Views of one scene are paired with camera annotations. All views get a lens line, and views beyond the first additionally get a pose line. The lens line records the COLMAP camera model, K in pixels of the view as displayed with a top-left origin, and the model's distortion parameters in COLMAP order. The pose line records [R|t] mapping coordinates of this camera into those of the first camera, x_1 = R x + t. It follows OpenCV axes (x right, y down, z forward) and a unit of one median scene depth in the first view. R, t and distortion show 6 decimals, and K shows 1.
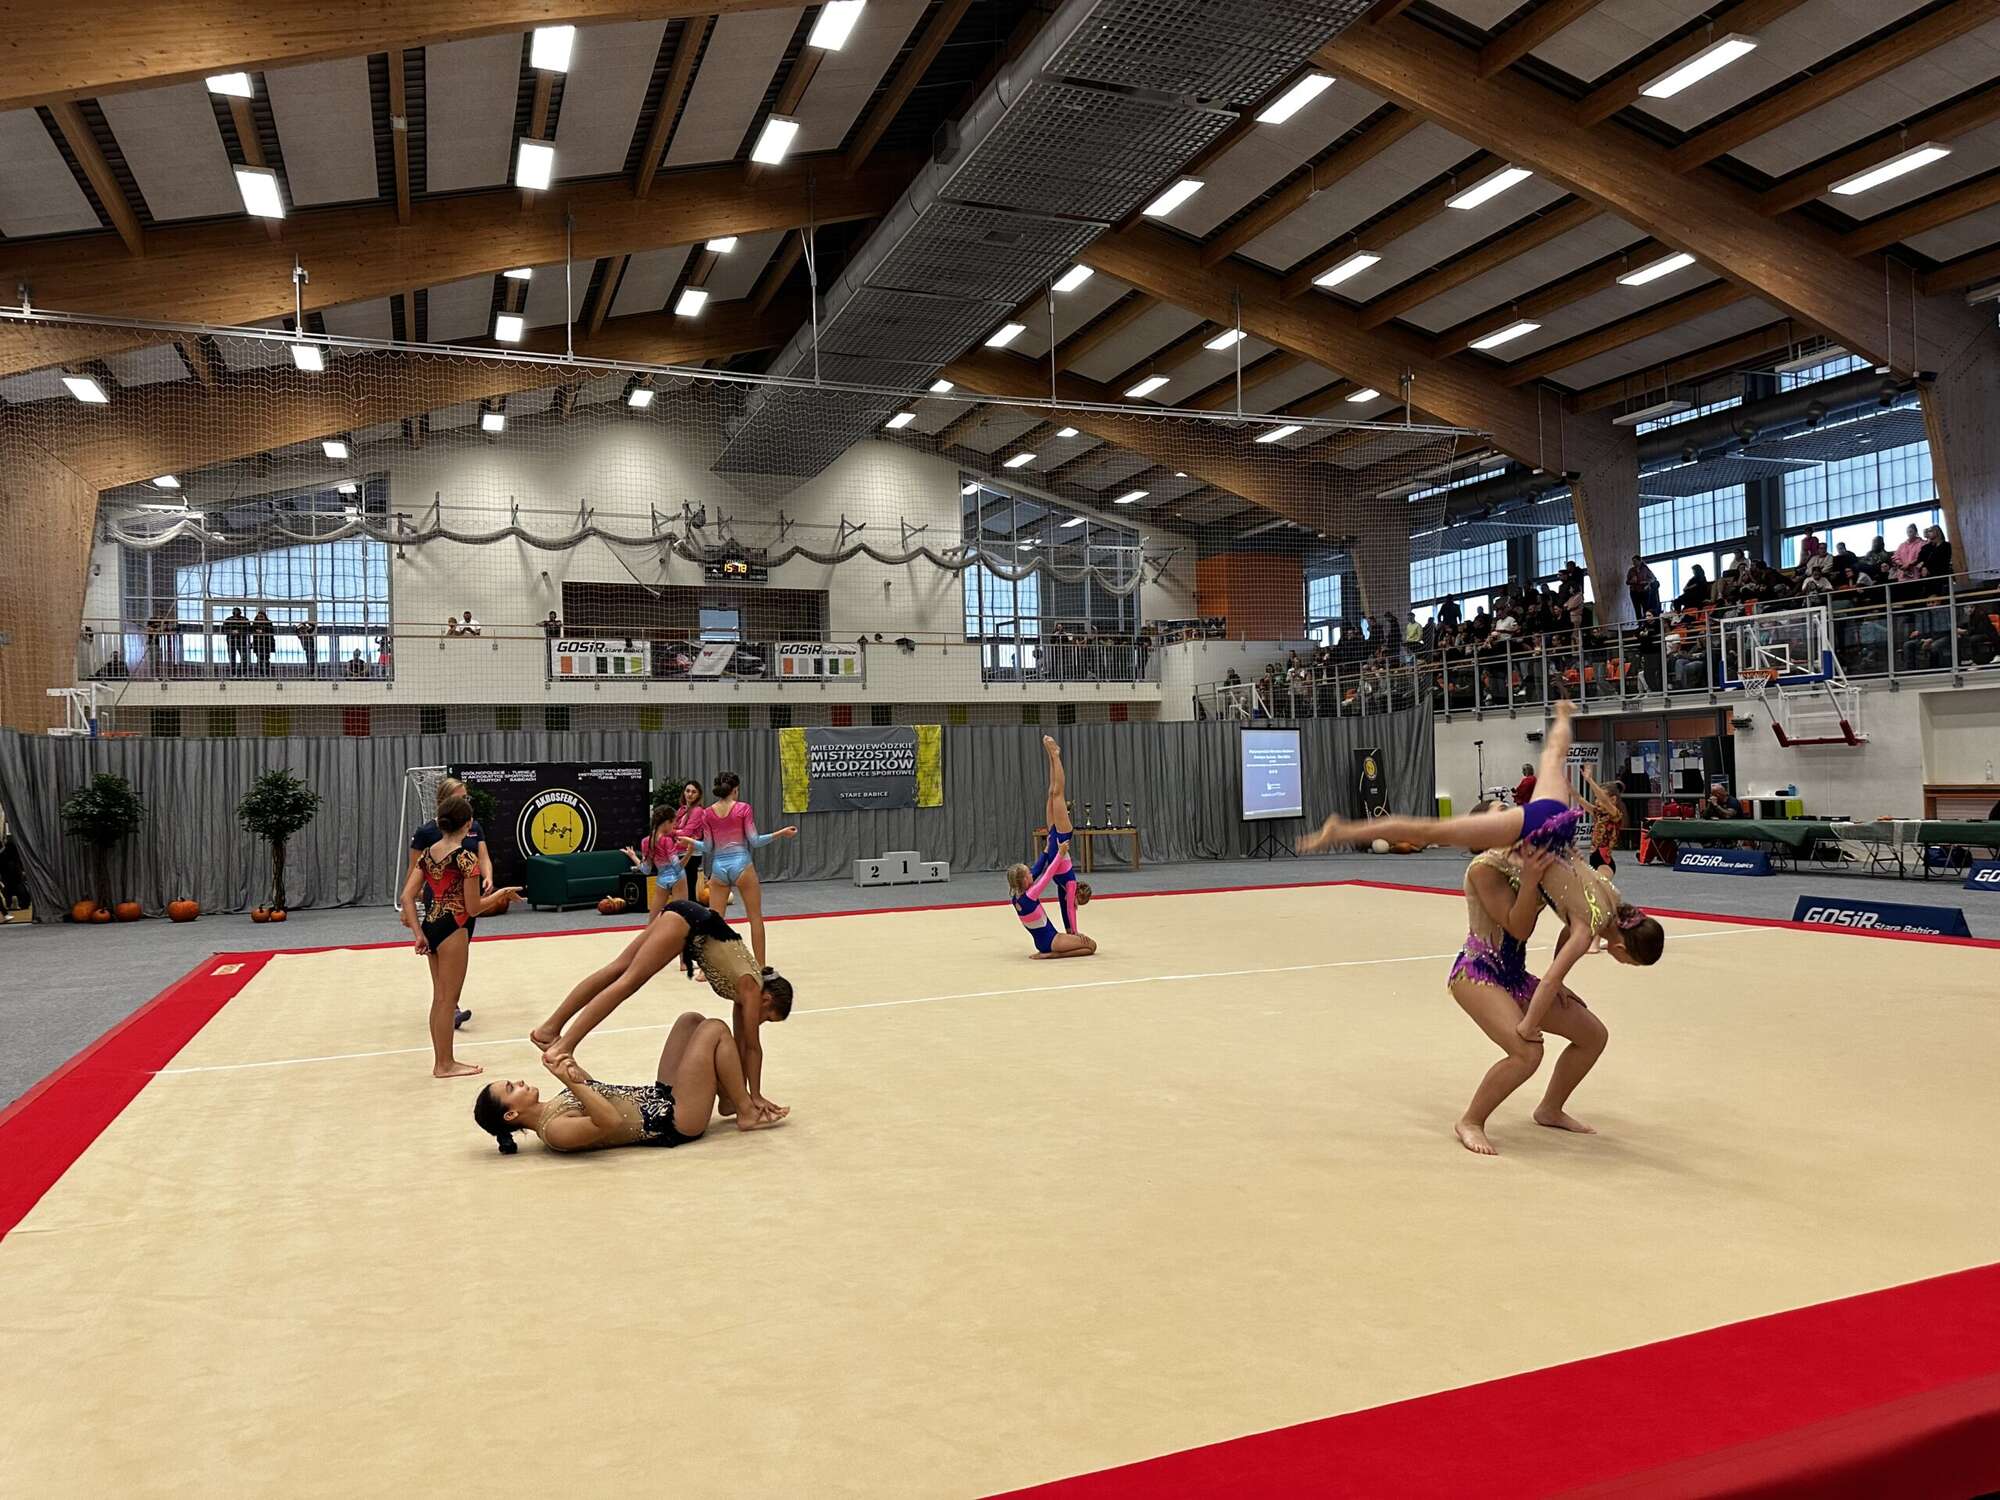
lens RADIAL K [[1389.4, 0, 1005.6], [0, 1389.4, 762.1], [0, 0, 1]] dist [0.171121, -0.313907]
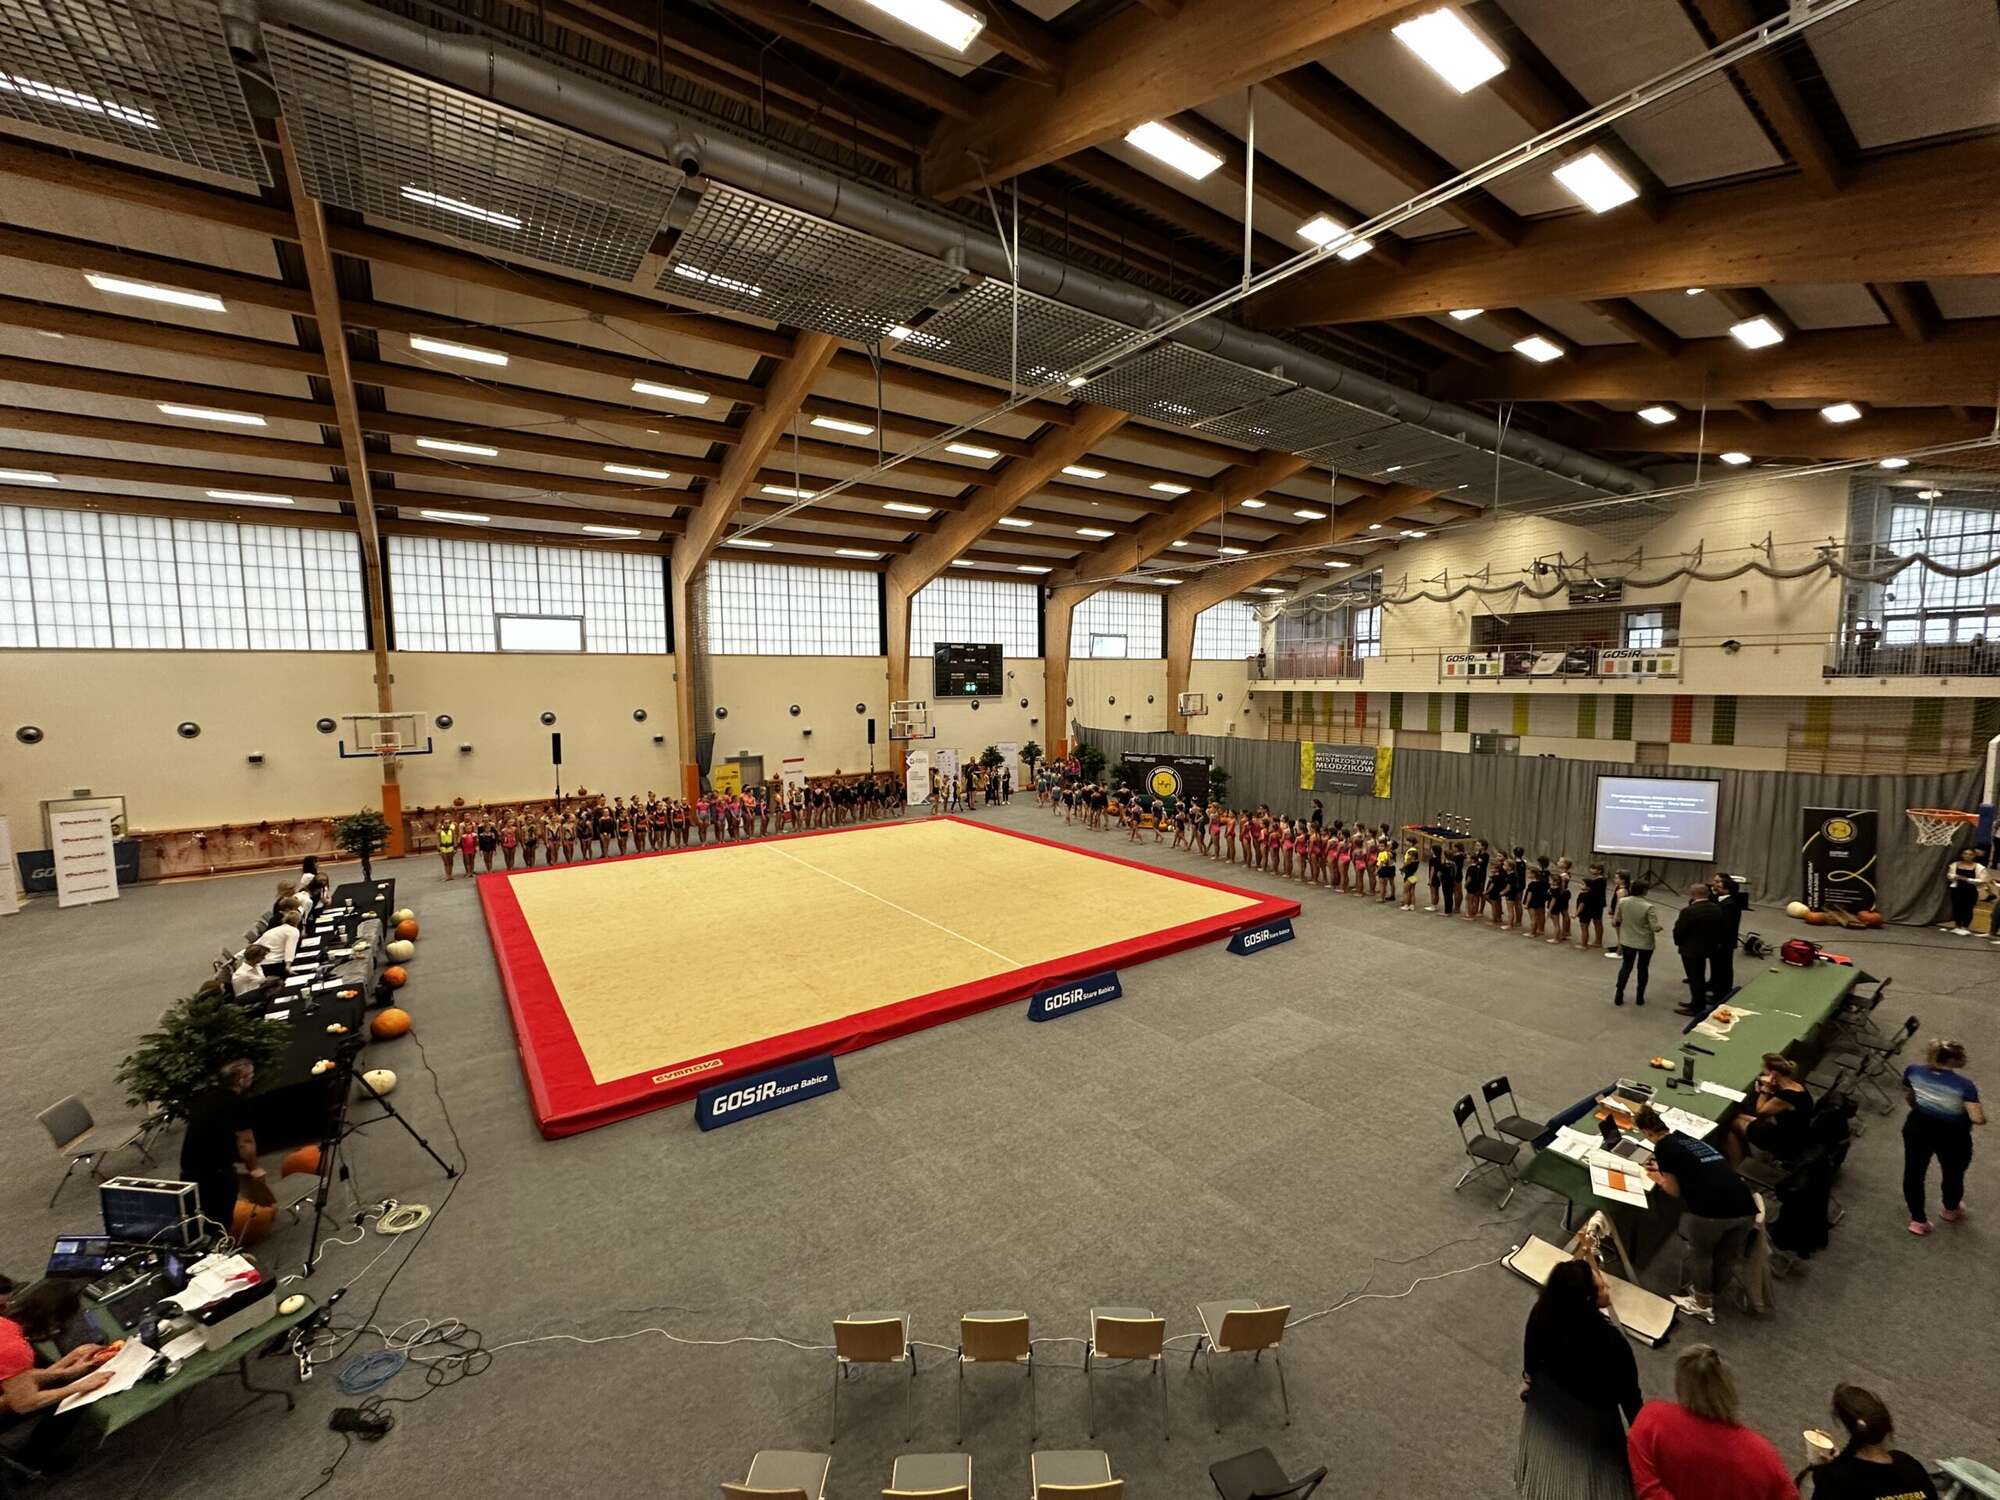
lens RADIAL K [[794.1, 0, 1000.0], [0, 794.1, 750.0], [0, 0, 1]] dist [-0.004357, 0.000100]
pose [[0.235980, 0.112365, -0.965240, 0.480489], [0.013496, 0.992818, 0.118875, -0.091551], [0.971664, -0.041079, 0.232769, 0.243455]]
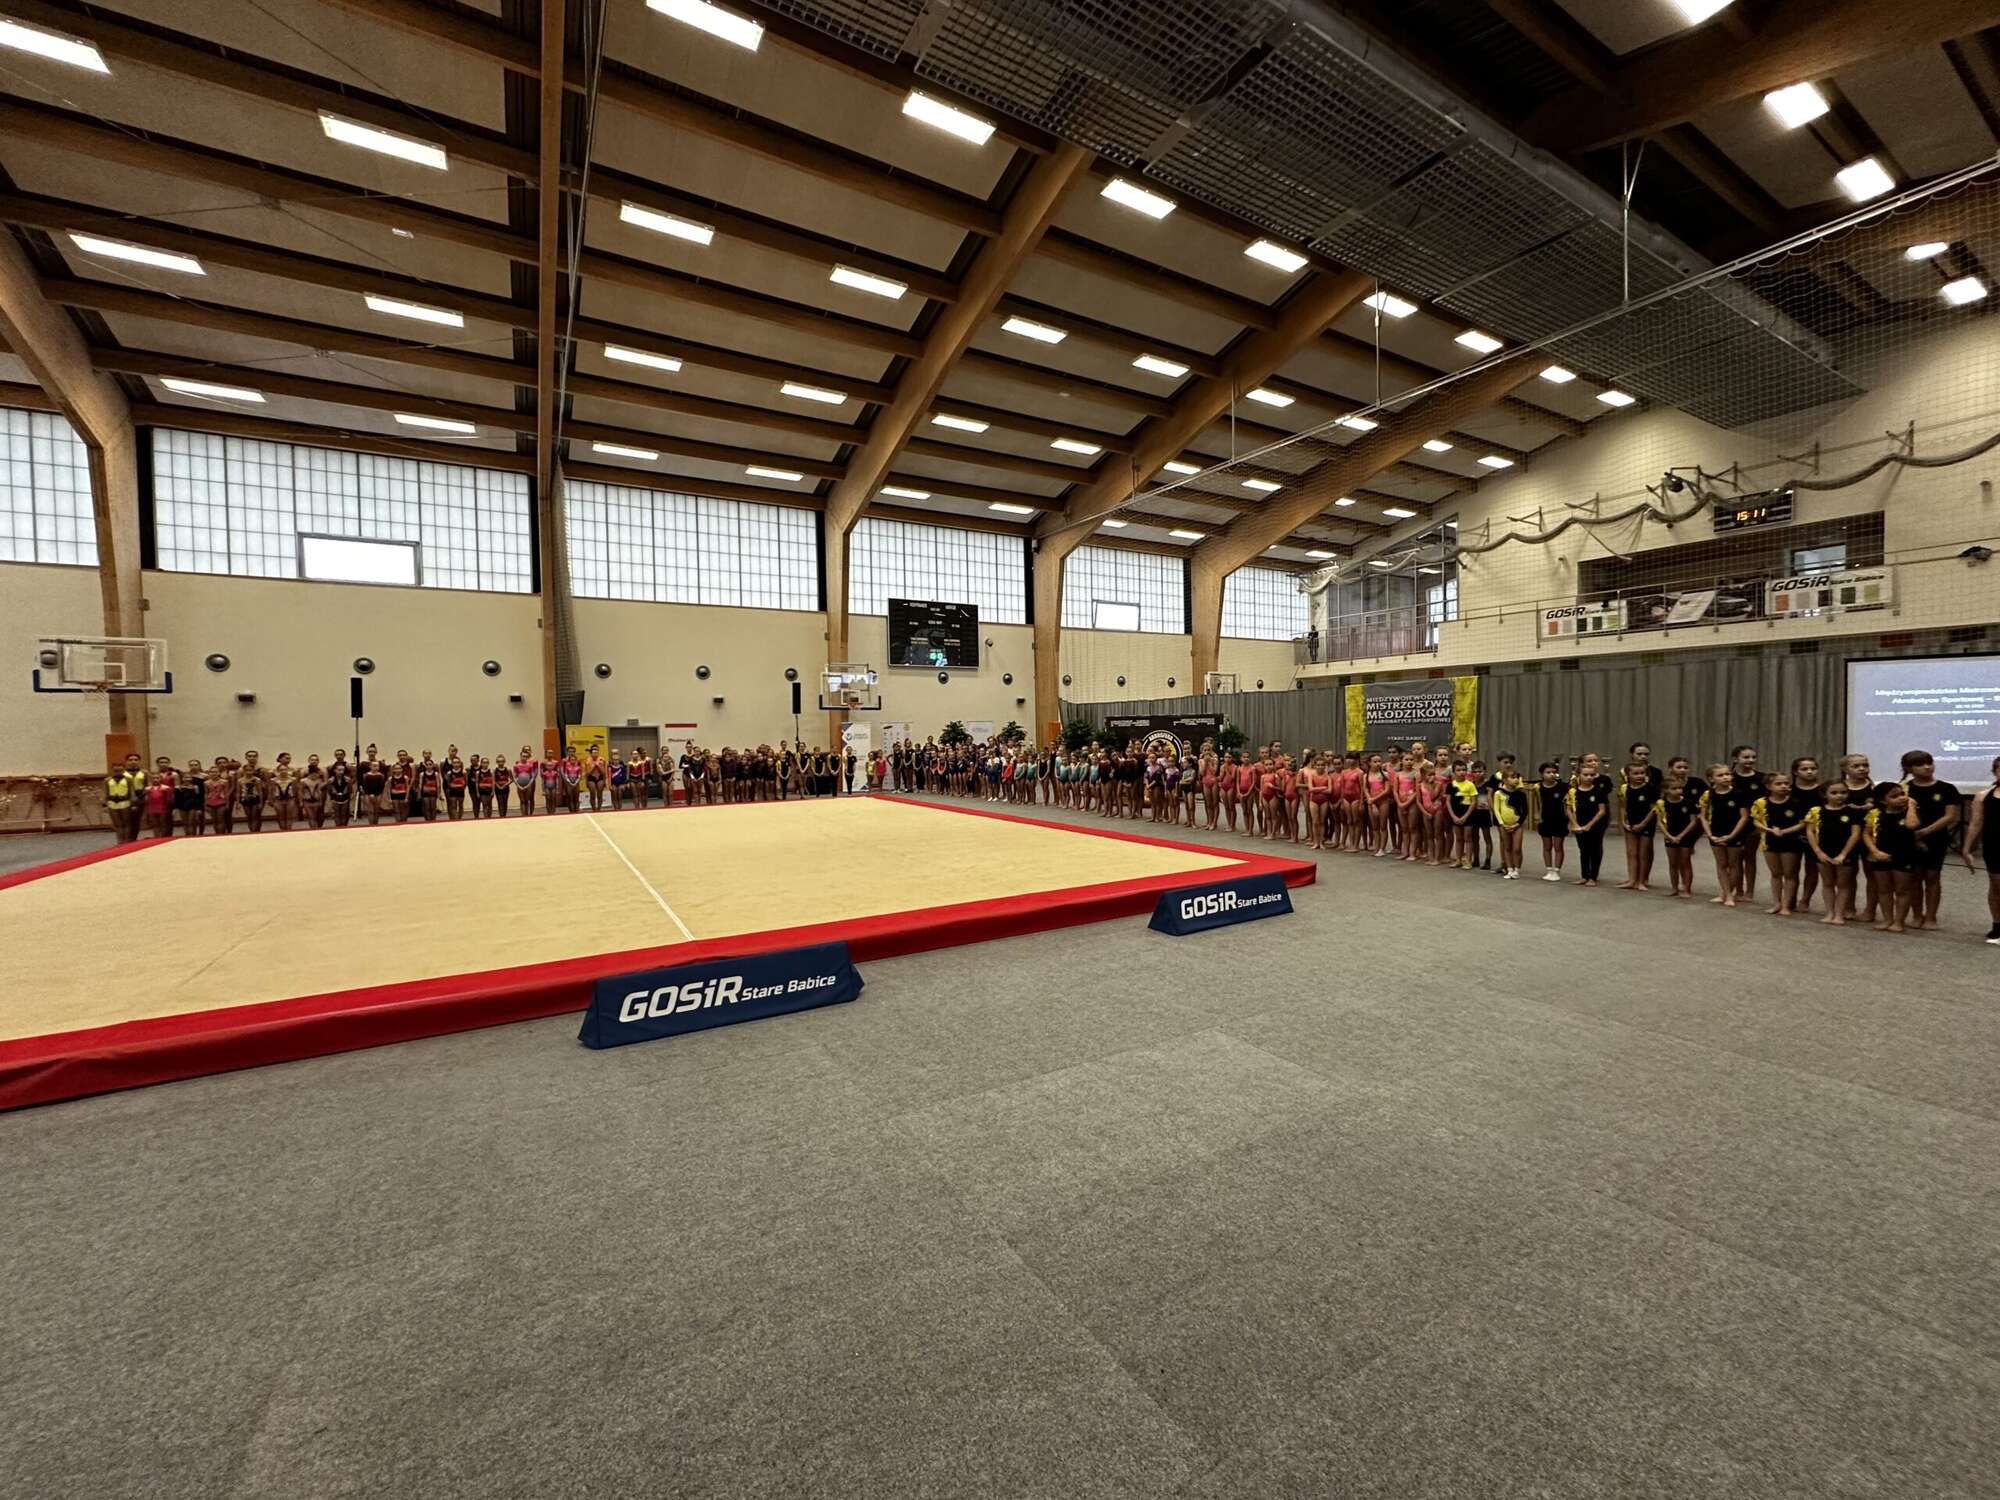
lens RADIAL K [[794.1, 0, 1000.0], [0, 794.1, 750.0], [0, 0, 1]] dist [-0.004357, 0.000100]
pose [[0.152999, 0.049066, -0.987007, 0.339739], [0.025424, 0.998241, 0.053566, -0.007857], [0.987899, -0.033290, 0.151483, 0.364544]]
